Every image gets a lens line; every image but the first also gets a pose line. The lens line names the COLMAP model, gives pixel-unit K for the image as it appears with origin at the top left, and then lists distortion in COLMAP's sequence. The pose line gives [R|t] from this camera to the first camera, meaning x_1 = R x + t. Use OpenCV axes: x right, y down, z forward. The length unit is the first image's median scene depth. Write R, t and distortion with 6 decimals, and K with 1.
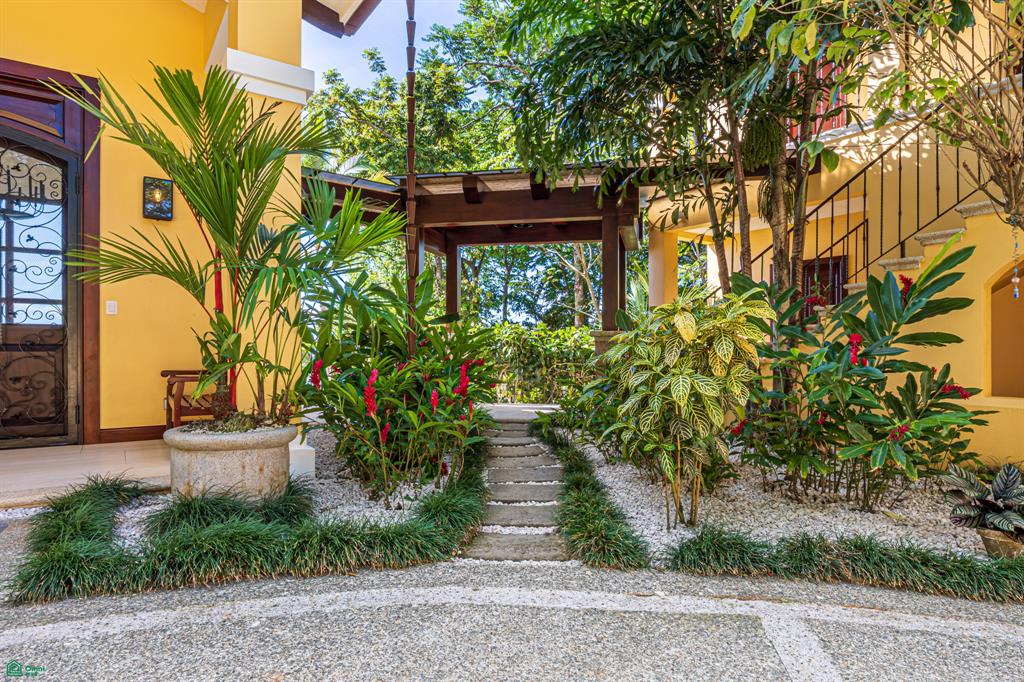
lens RADIAL K [[613.8, 0, 512.2], [0, 613.8, 347.4], [0, 0, 1]] dist [-0.003804, -0.000791]
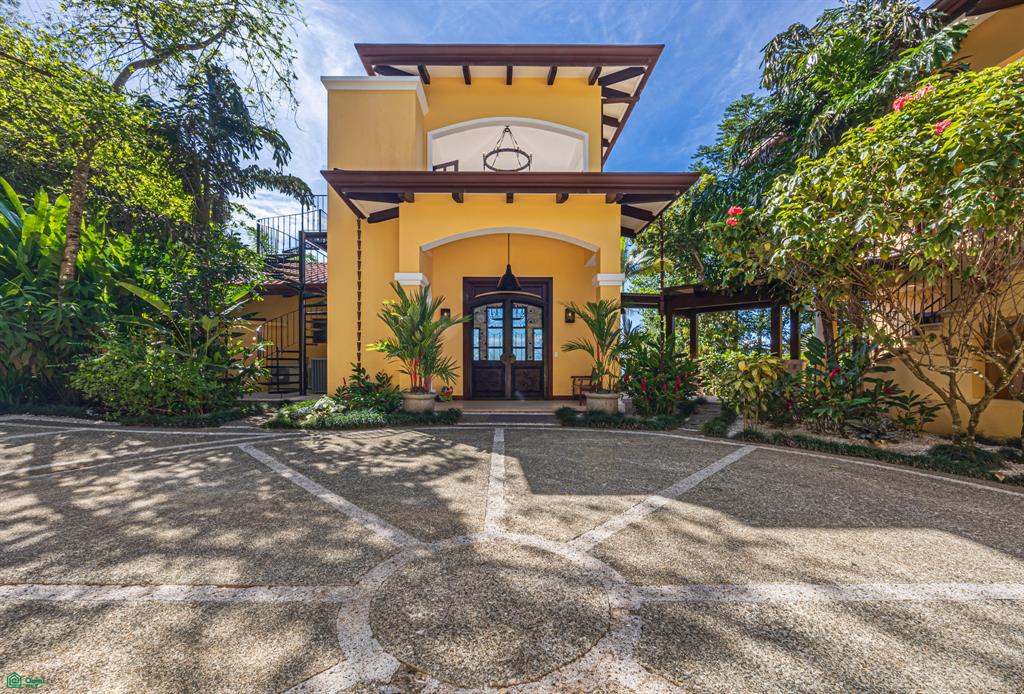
lens RADIAL K [[405.4, 0, 511.6], [0, 405.4, 357.6], [0, 0, 1]] dist [-0.000858, -0.000029]
pose [[0.838792, -0.006466, -0.544414, 0.326325], [0.001807, 0.999957, -0.009092, -0.045579], [0.544449, 0.006643, 0.838767, -1.082647]]
